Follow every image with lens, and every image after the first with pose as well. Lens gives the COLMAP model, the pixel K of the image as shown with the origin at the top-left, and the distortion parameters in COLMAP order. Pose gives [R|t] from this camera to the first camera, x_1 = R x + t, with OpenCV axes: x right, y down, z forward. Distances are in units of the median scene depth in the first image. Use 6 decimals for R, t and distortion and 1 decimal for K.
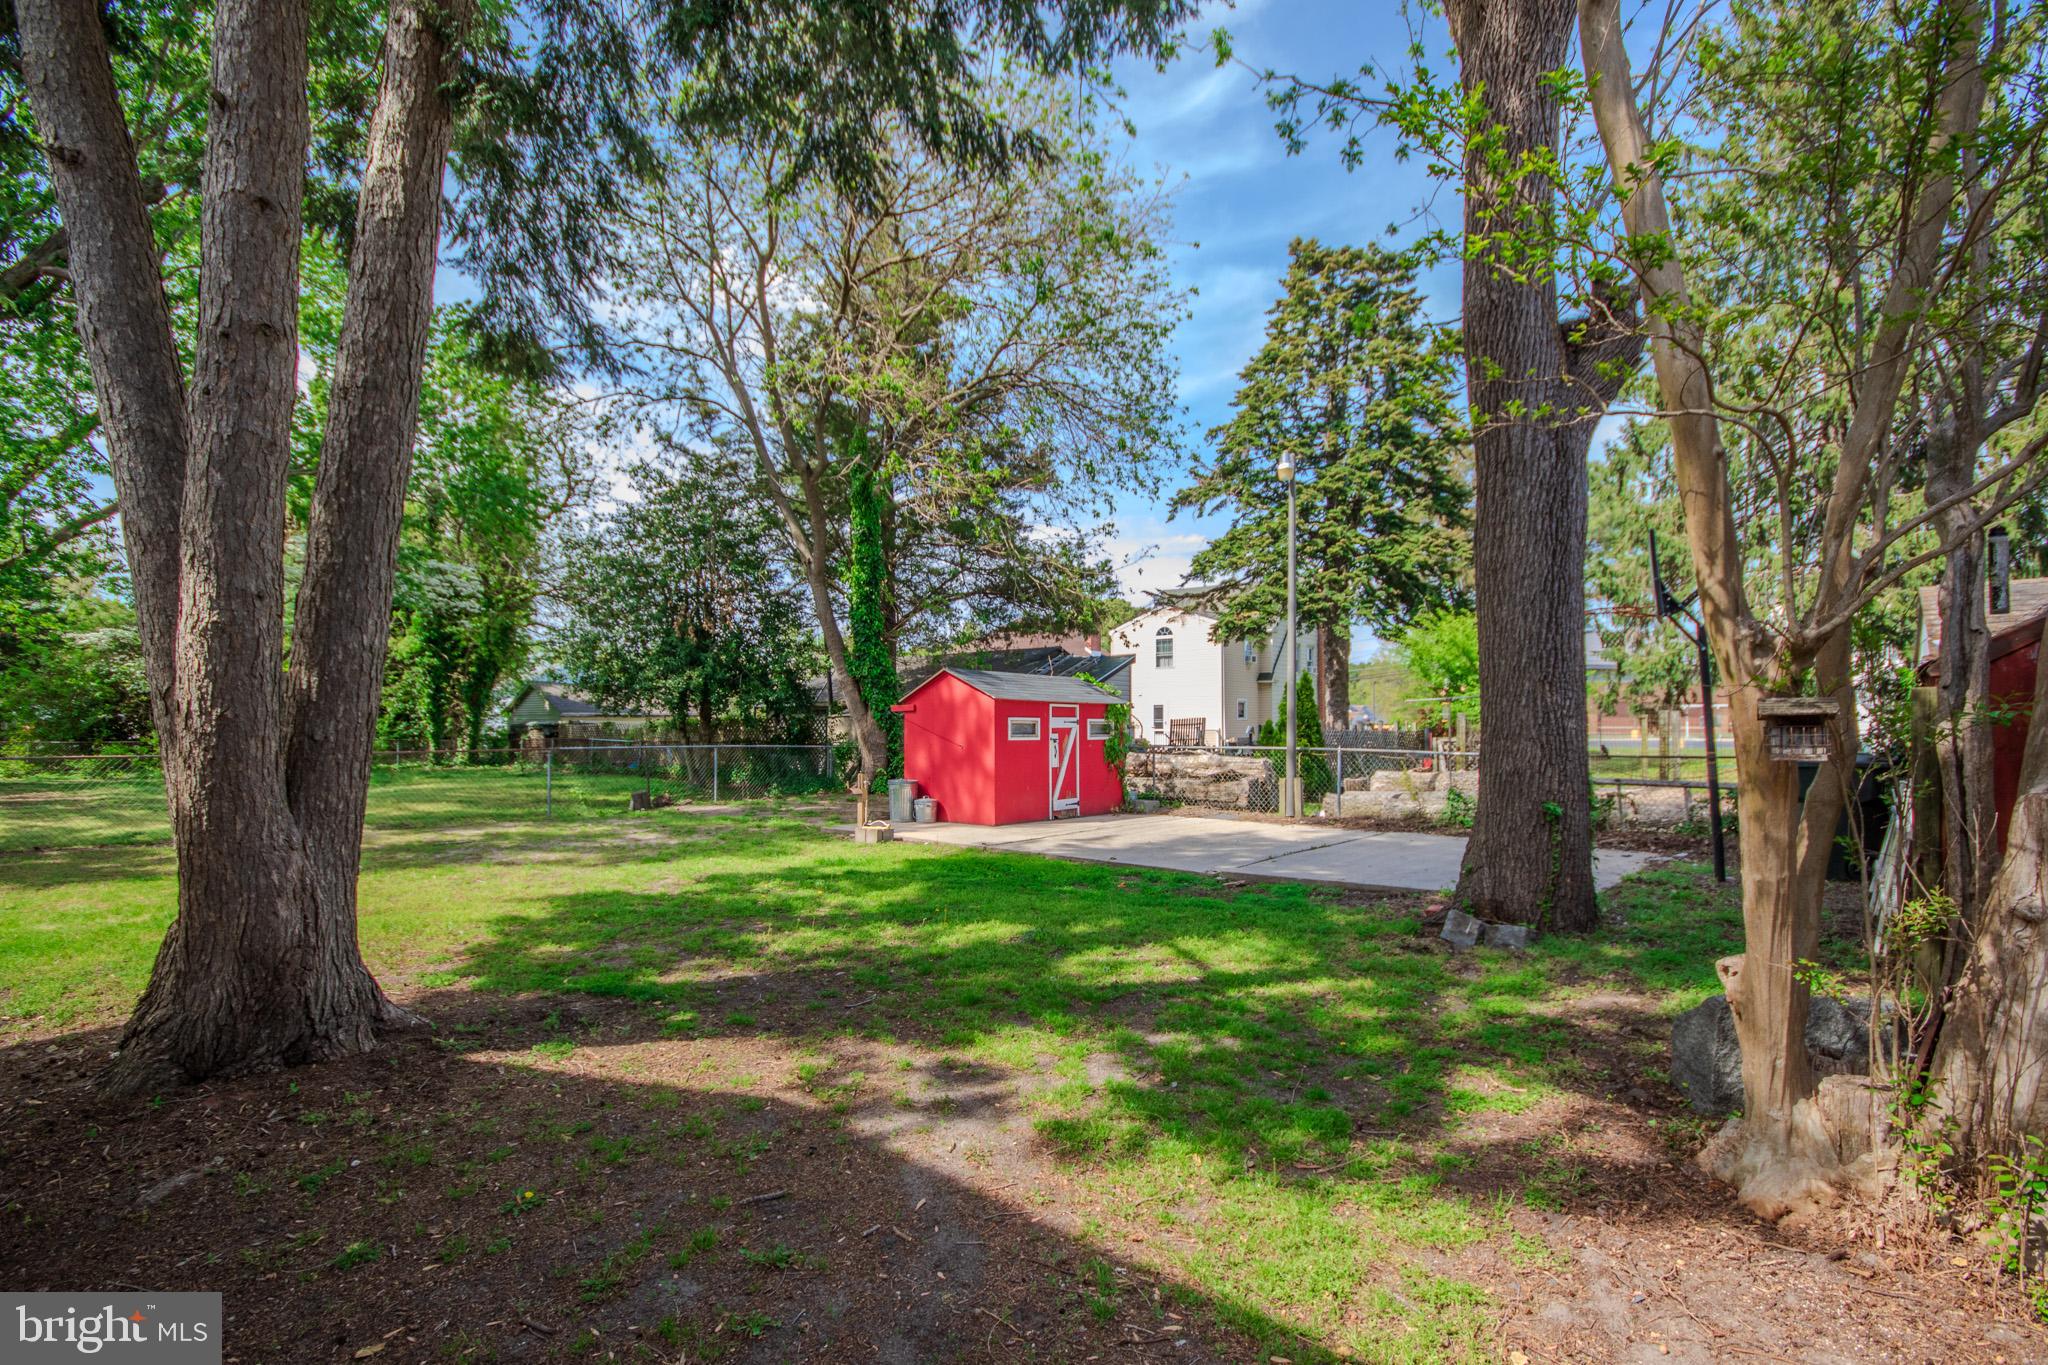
lens RADIAL K [[951.3, 0, 1013.8], [0, 951.3, 720.1], [0, 0, 1]] dist [-0.000772, 0.000241]
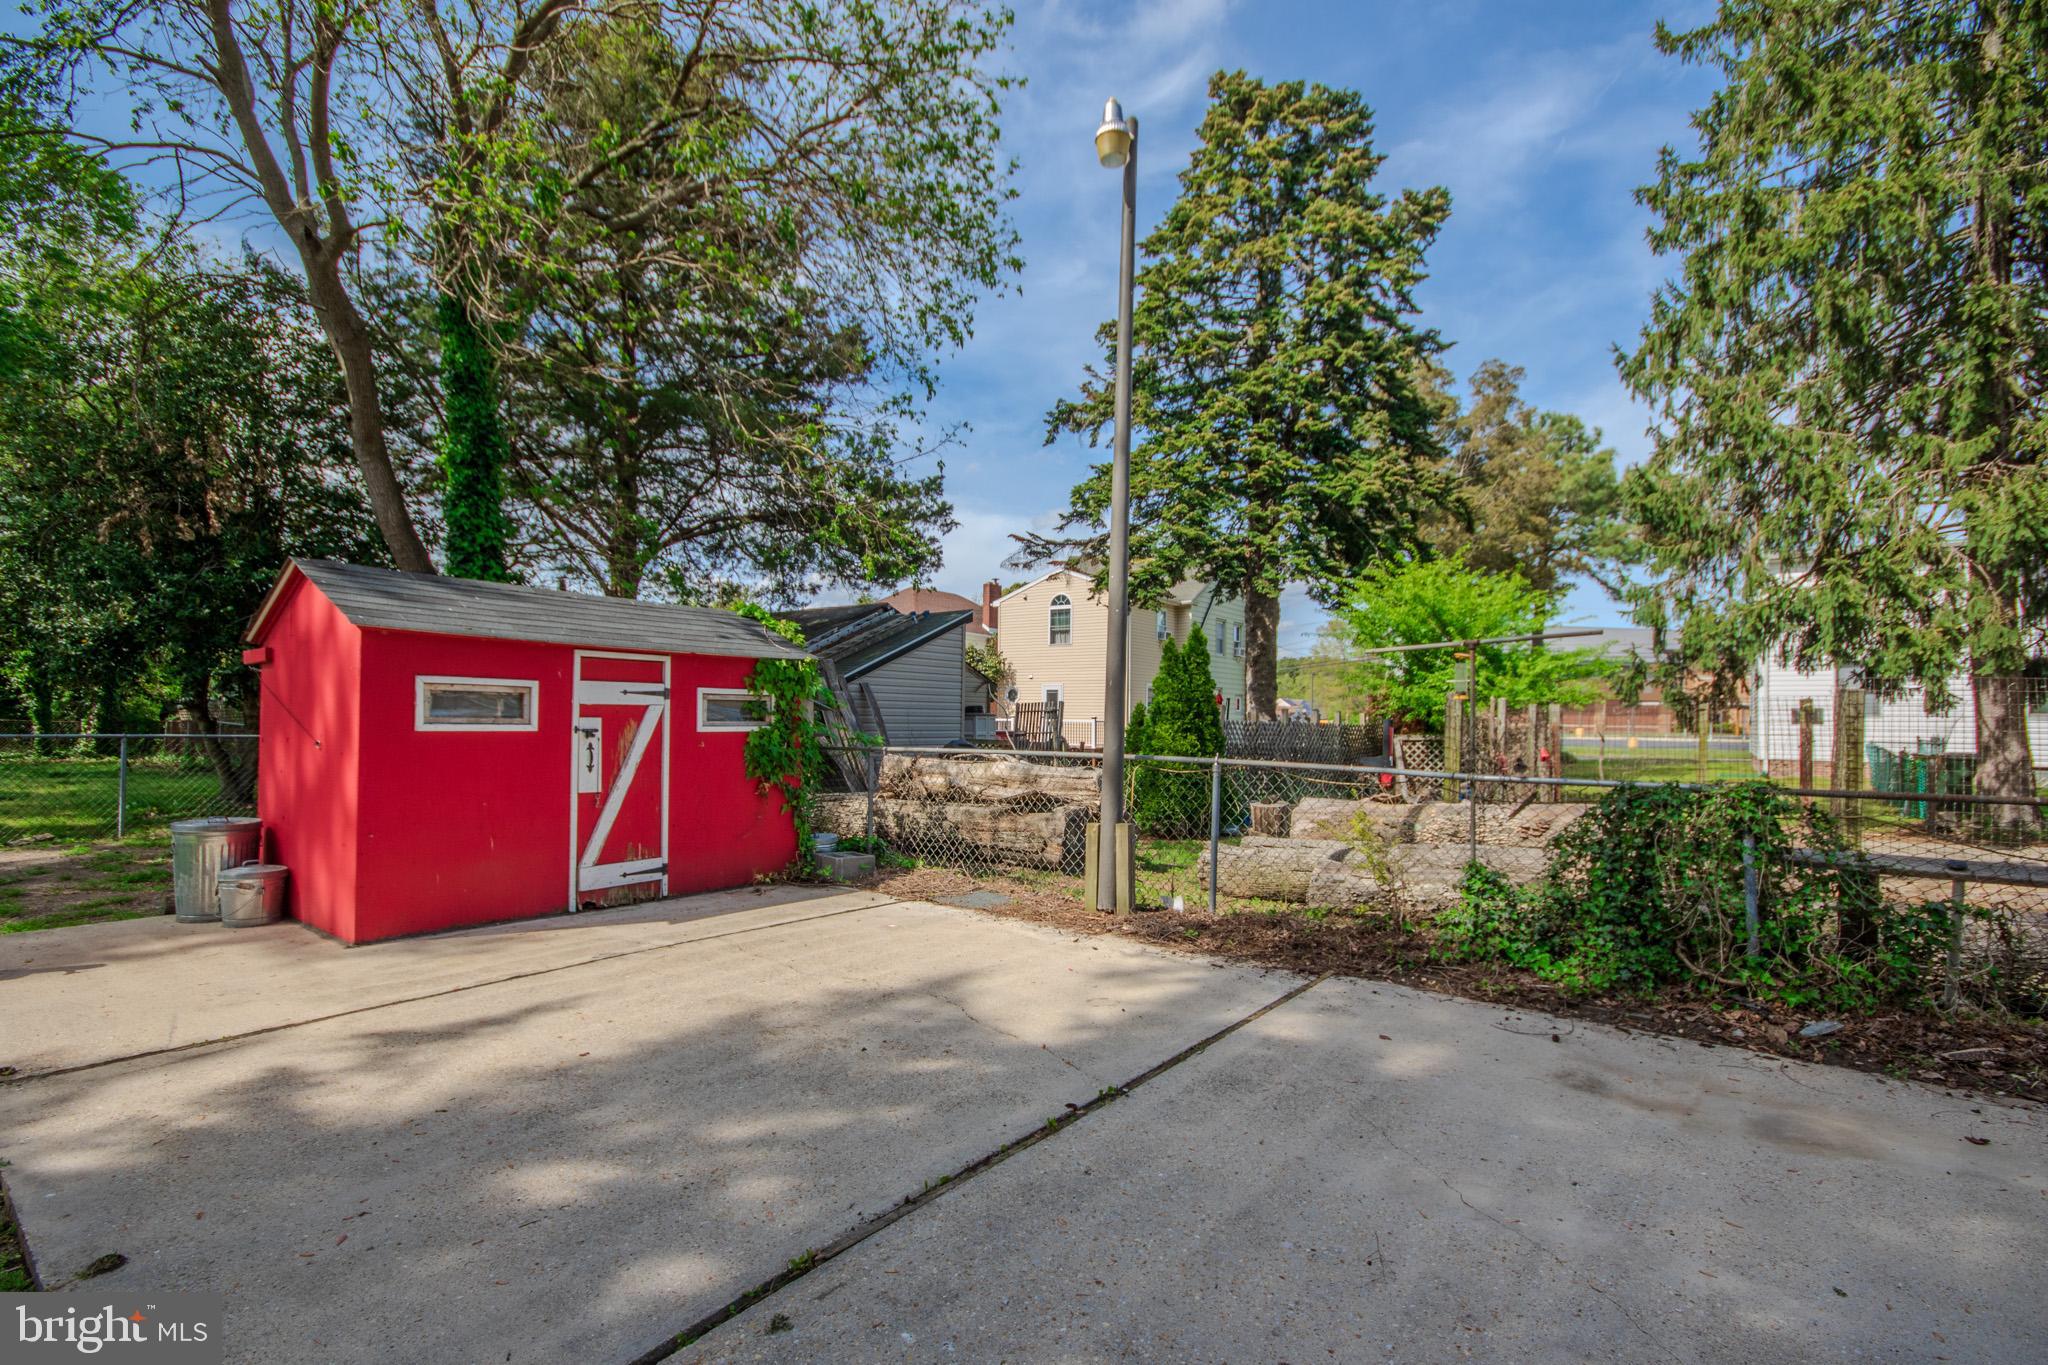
lens RADIAL K [[951.3, 0, 1013.8], [0, 951.3, 720.1], [0, 0, 1]] dist [-0.000772, 0.000241]
pose [[0.998250, 0.013059, 0.057667, 0.110803], [-0.013605, 0.999866, 0.009097, 0.004535], [-0.057540, -0.009865, 0.998294, 0.281153]]
